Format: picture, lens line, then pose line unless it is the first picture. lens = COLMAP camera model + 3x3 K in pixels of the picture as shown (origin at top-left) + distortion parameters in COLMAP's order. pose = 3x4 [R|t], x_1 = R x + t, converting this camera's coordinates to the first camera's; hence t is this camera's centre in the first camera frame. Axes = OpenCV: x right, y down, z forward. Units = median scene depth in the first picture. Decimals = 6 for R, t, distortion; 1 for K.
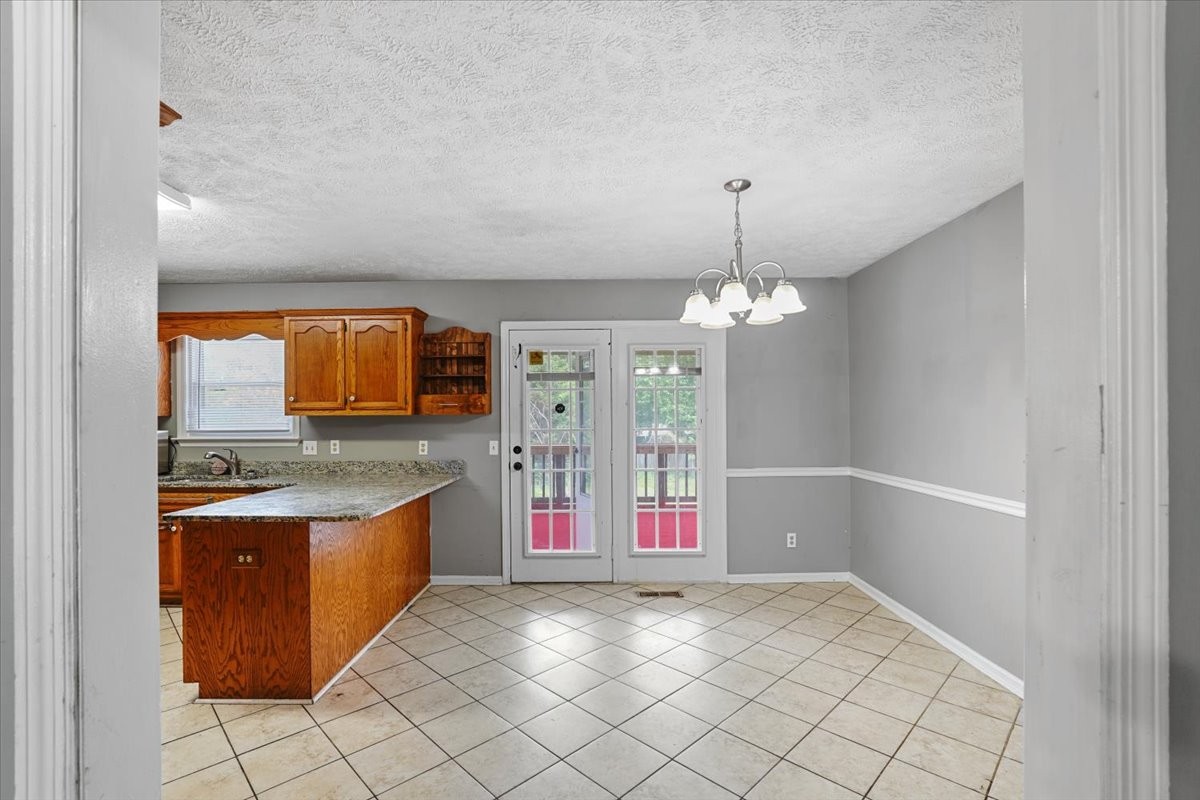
lens RADIAL K [[565.6, 0, 600.0], [0, 565.6, 400.0], [0, 0, 1]] dist [-0.030052, 0.001038]
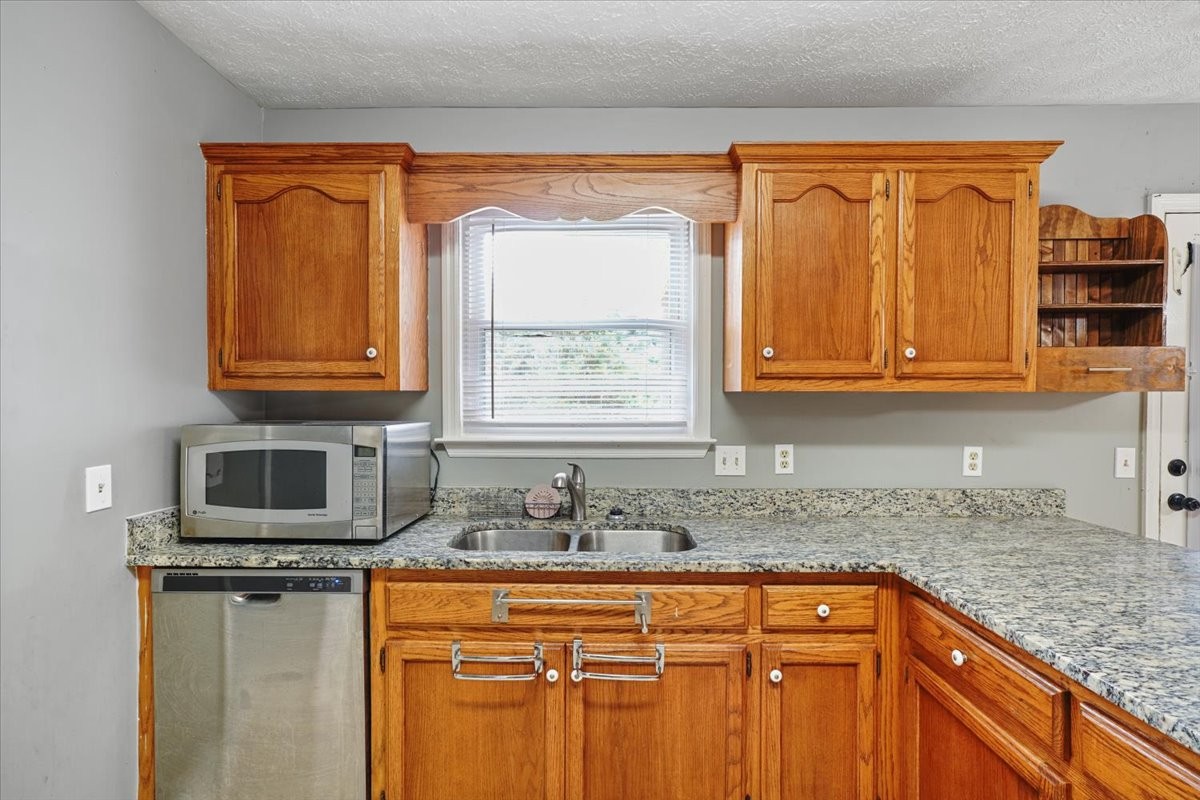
lens RADIAL K [[595.2, 0, 600.0], [0, 595.2, 400.0], [0, 0, 1]] dist [-0.002450, 0.000068]
pose [[0.999971, 0.007576, 0.000009, -0.632492], [-0.007574, 0.999635, 0.025915, 0.022101], [0.000188, -0.025914, 0.999664, 0.501498]]
